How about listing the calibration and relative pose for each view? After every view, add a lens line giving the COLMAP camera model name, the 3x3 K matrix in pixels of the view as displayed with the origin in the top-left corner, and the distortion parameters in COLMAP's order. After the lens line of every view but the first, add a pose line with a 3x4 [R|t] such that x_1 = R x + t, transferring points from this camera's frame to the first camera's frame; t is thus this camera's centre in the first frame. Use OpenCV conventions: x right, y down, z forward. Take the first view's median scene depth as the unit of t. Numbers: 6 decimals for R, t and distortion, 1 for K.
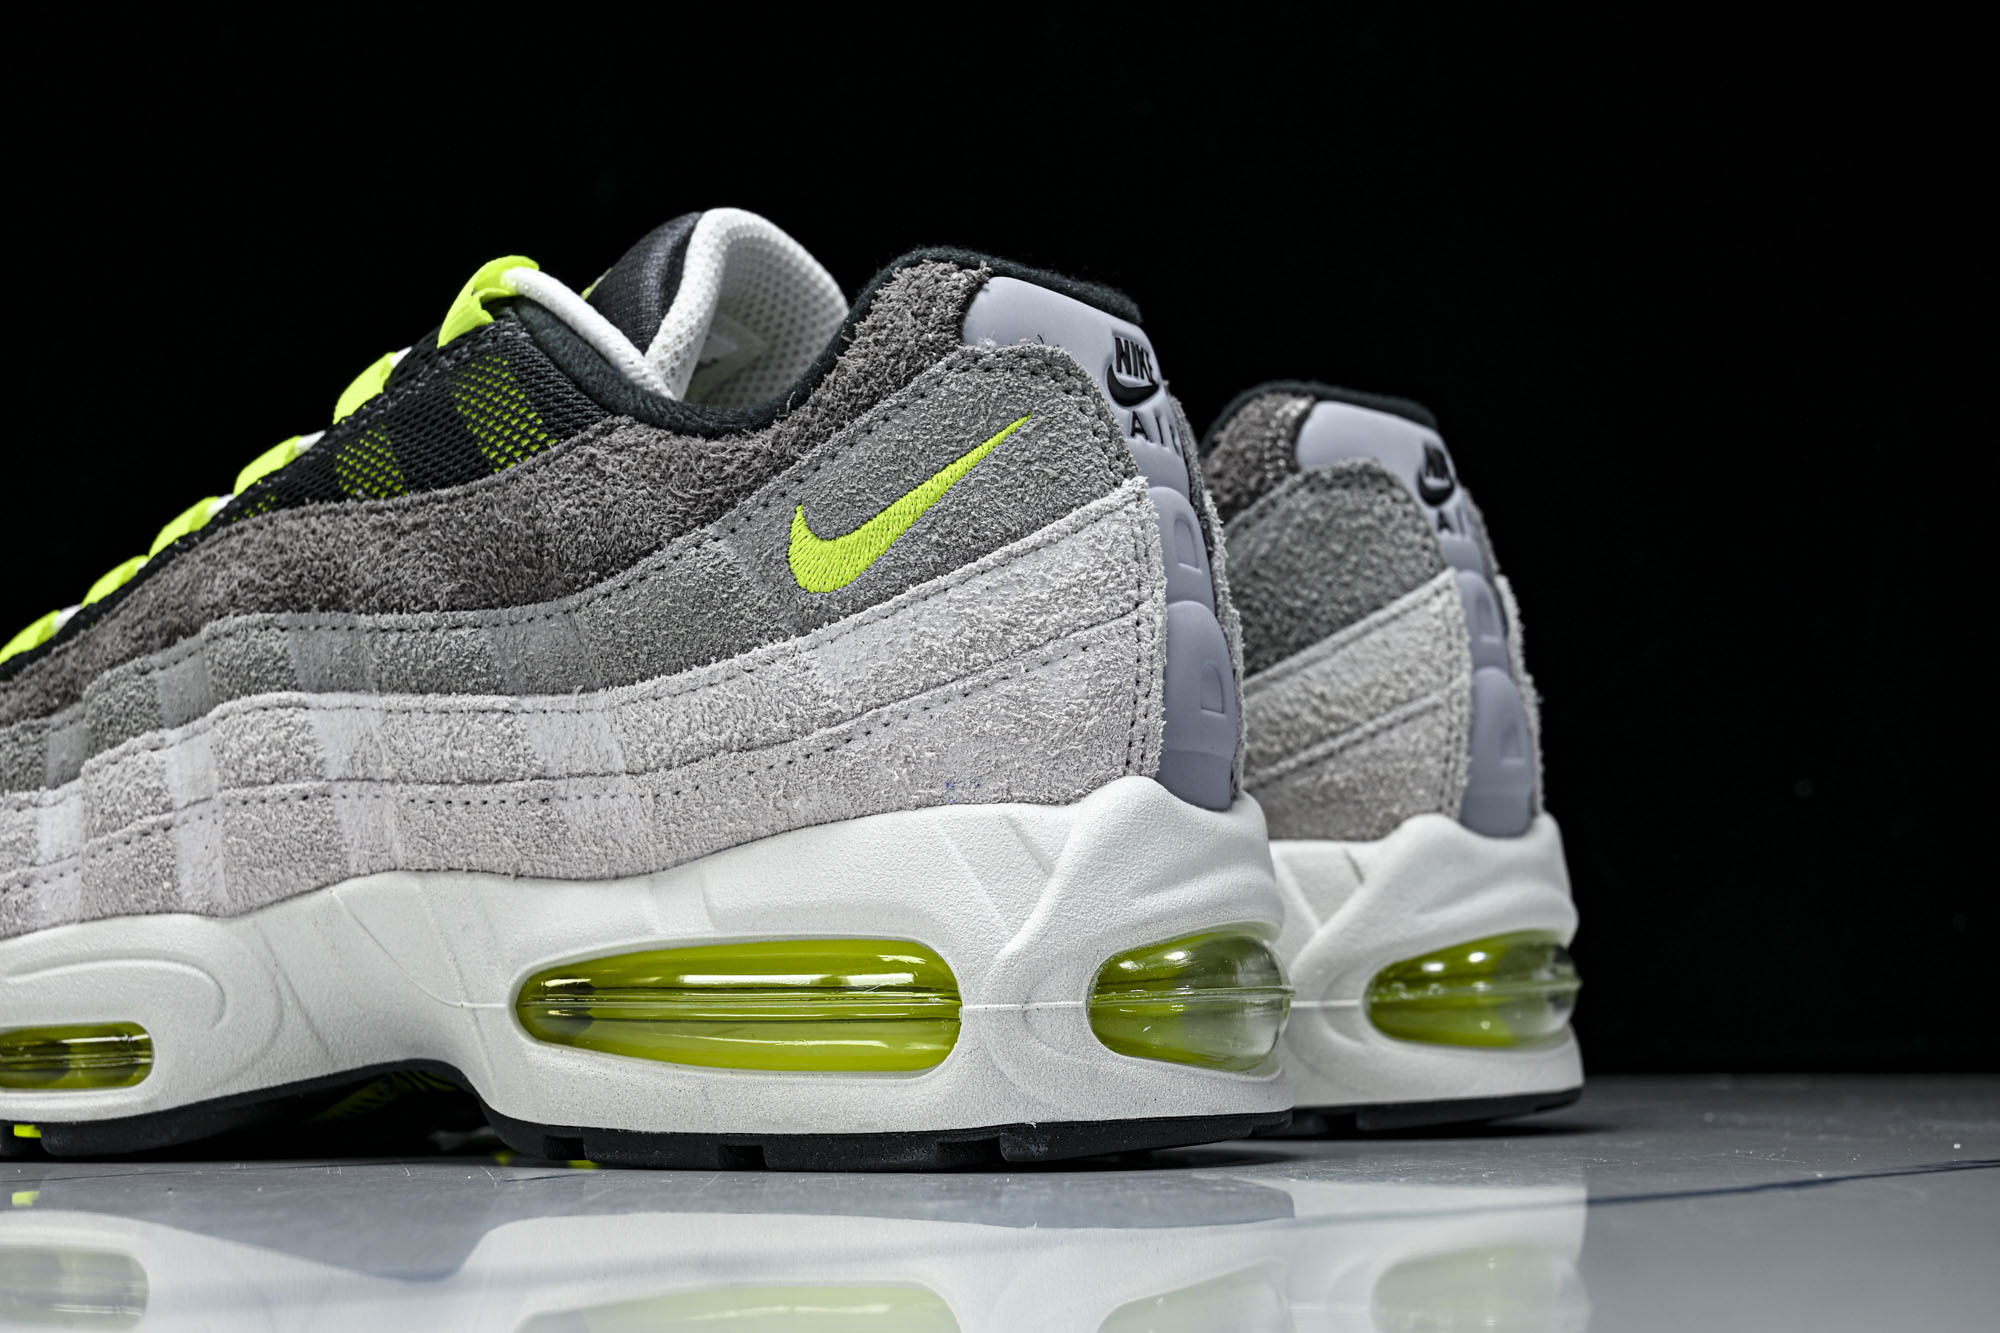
lens RADIAL K [[3320.4, 0, 1000.0], [0, 3320.4, 666.5], [0, 0, 1]] dist [0.005832, 0.103369]
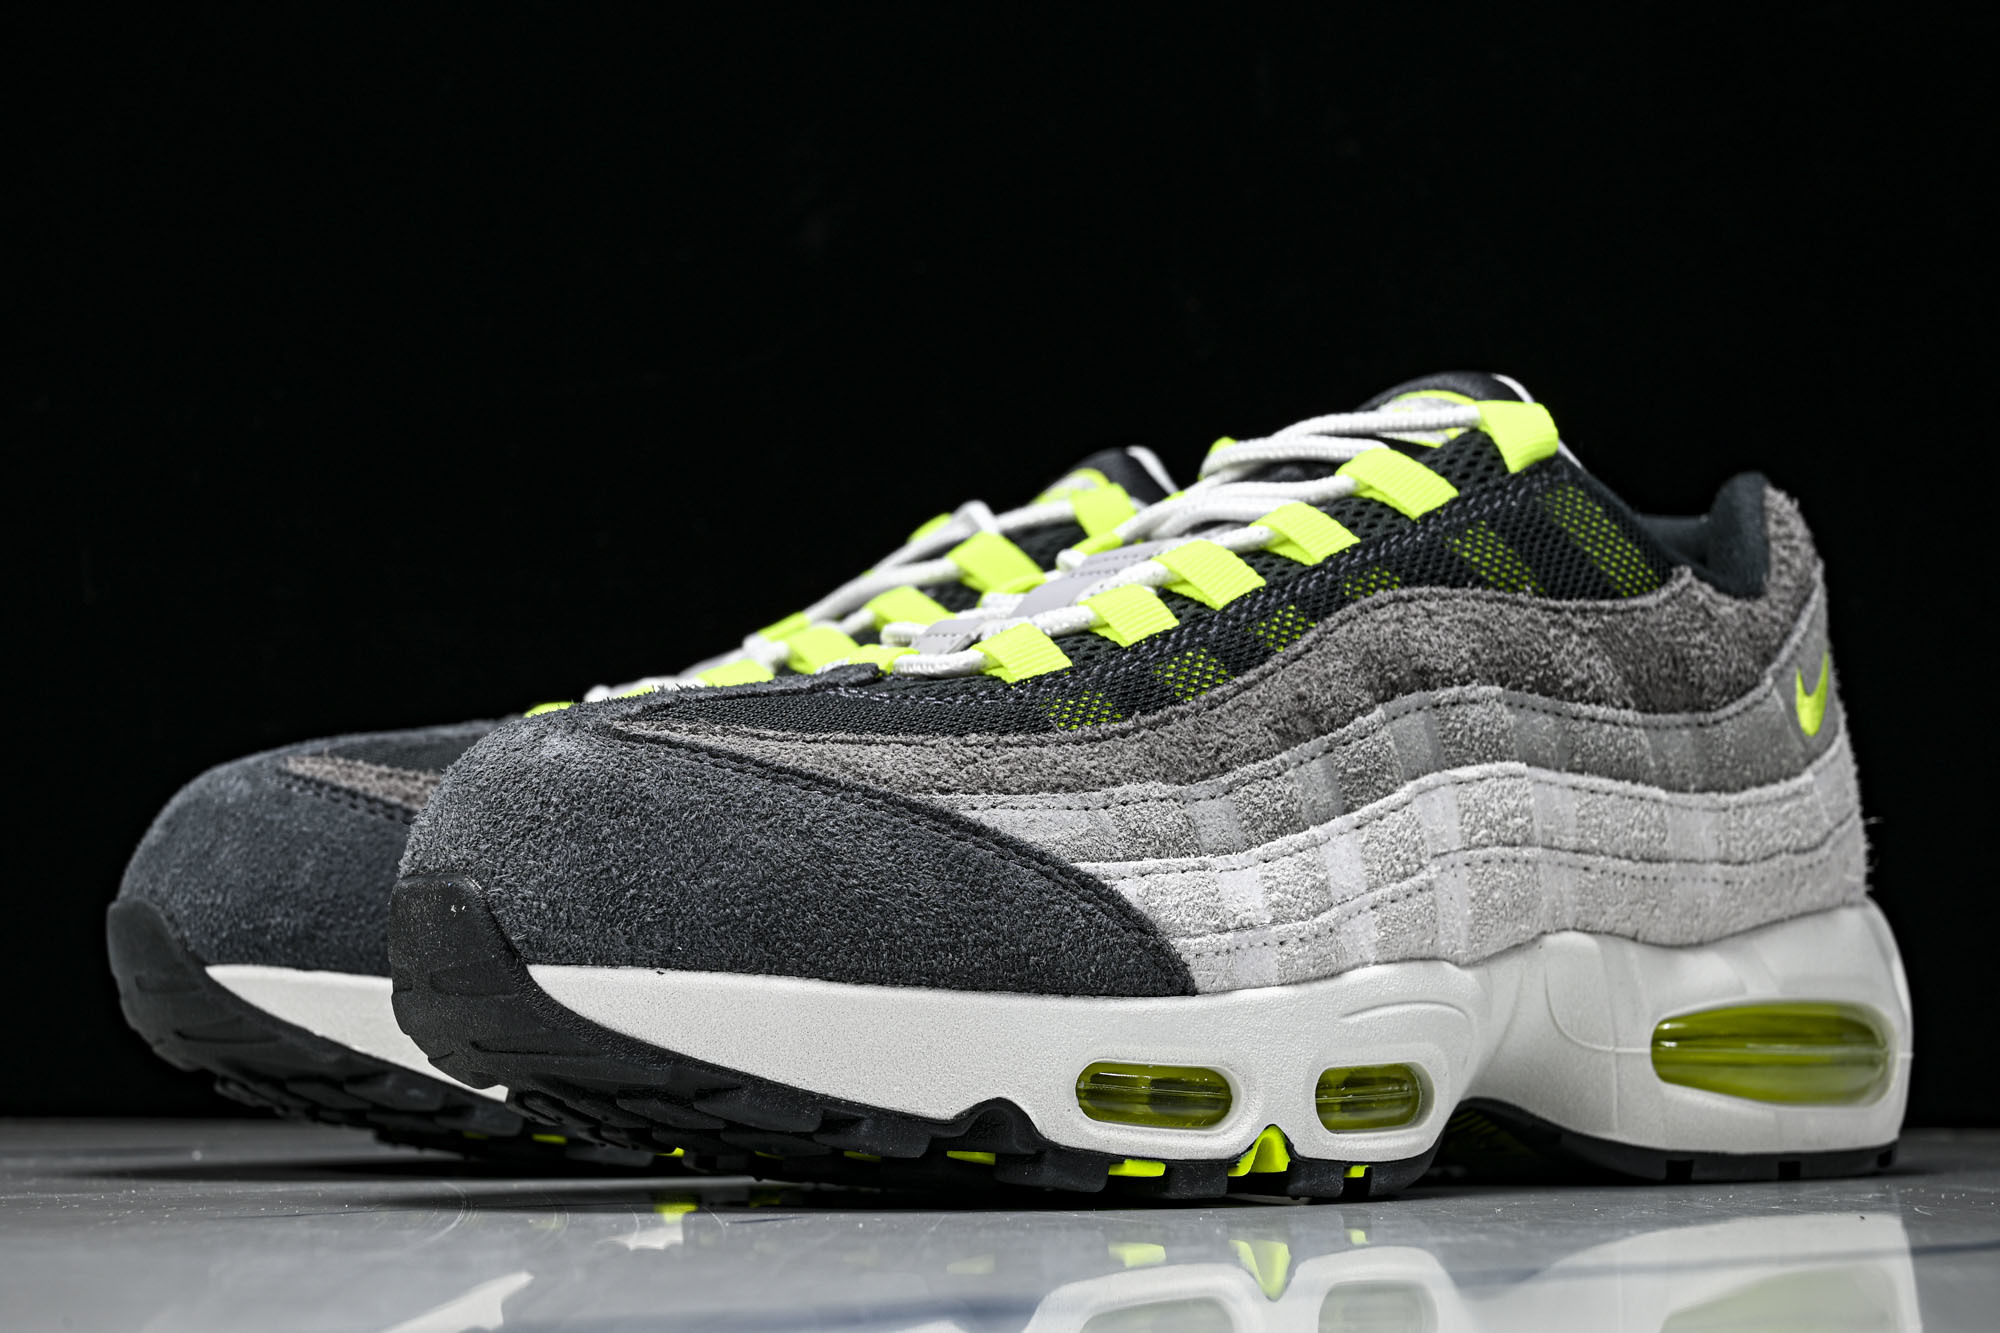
lens RADIAL K [[3320.4, 0, 1000.0], [0, 3320.4, 666.5], [0, 0, 1]] dist [0.005832, 0.103369]
pose [[0.400153, 0.110951, 0.909707, -1.286494], [-0.102499, 0.991835, -0.075882, 0.077083], [-0.910698, -0.062879, 0.408258, 0.711110]]
